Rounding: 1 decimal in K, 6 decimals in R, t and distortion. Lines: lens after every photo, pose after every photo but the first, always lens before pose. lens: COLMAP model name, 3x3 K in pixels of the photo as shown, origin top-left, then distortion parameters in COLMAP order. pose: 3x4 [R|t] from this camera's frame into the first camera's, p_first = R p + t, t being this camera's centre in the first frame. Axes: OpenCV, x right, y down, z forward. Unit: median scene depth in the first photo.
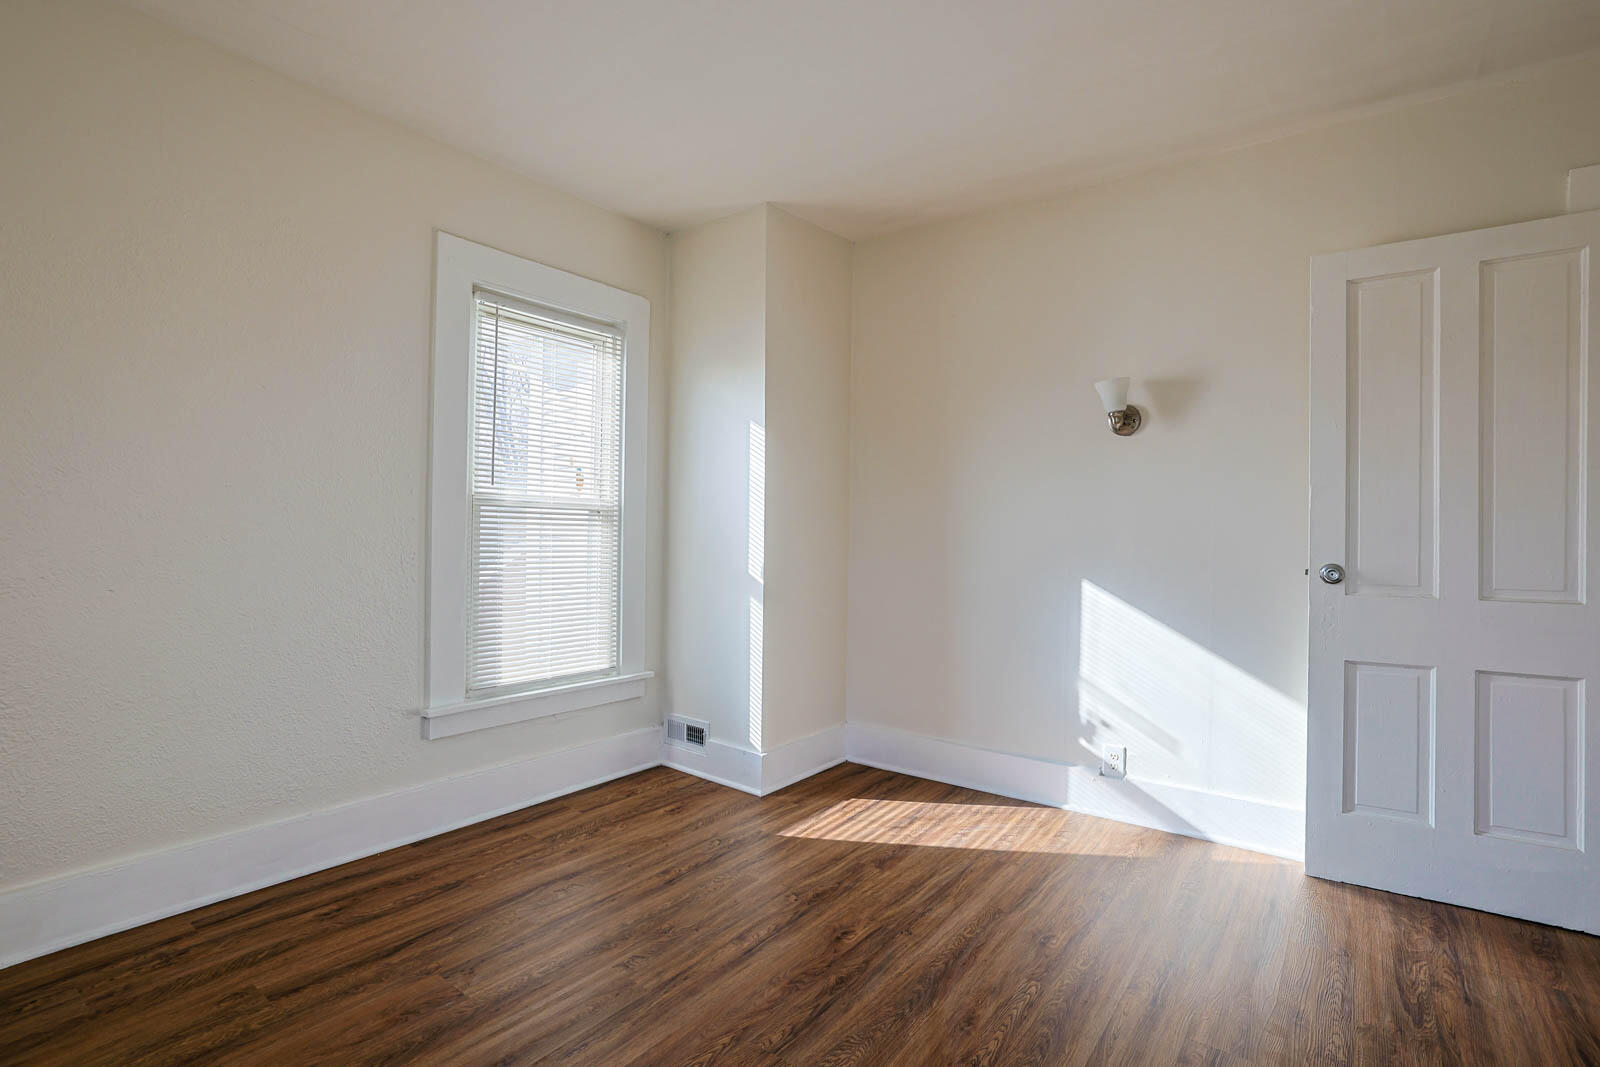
lens RADIAL K [[760.2, 0, 801.3], [0, 760.2, 531.9], [0, 0, 1]] dist [-0.016295, 0.002316]
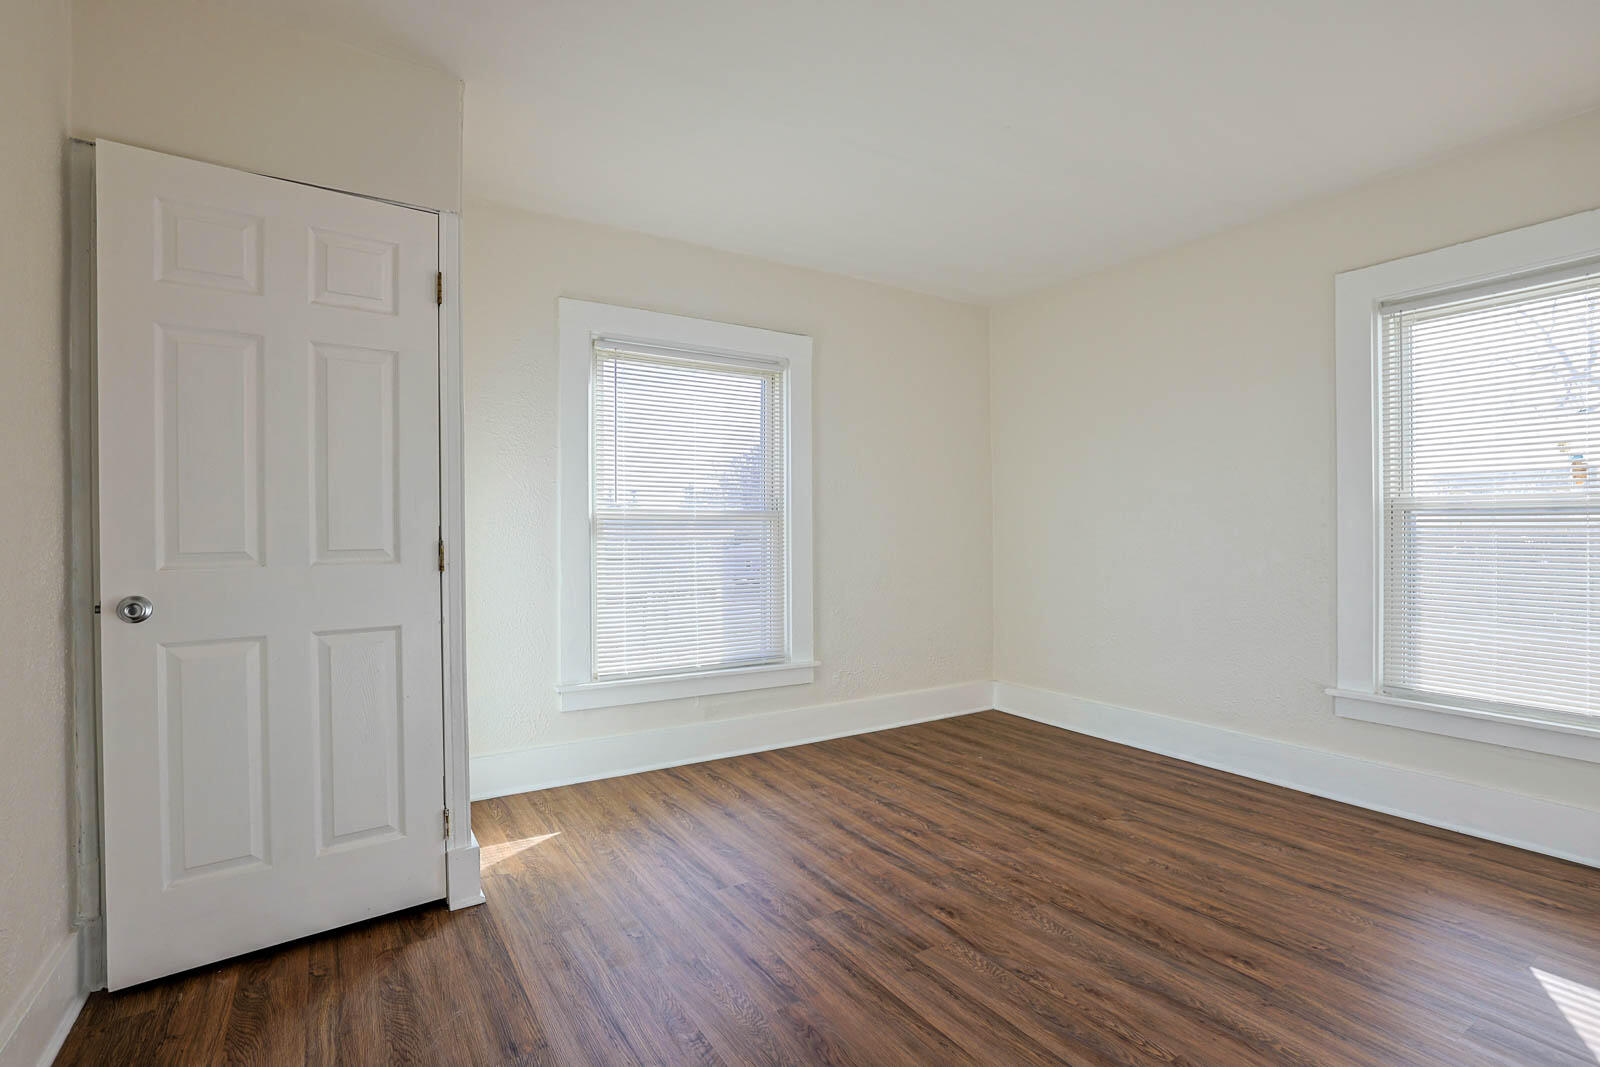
lens RADIAL K [[760.2, 0, 800.7], [0, 760.2, 535.1], [0, 0, 1]] dist [-0.016295, 0.002316]
pose [[-0.346078, -0.010742, -0.938144, 1.017411], [-0.003549, 0.999942, -0.010141, 0.015017], [0.938199, -0.000180, -0.346096, 0.731948]]
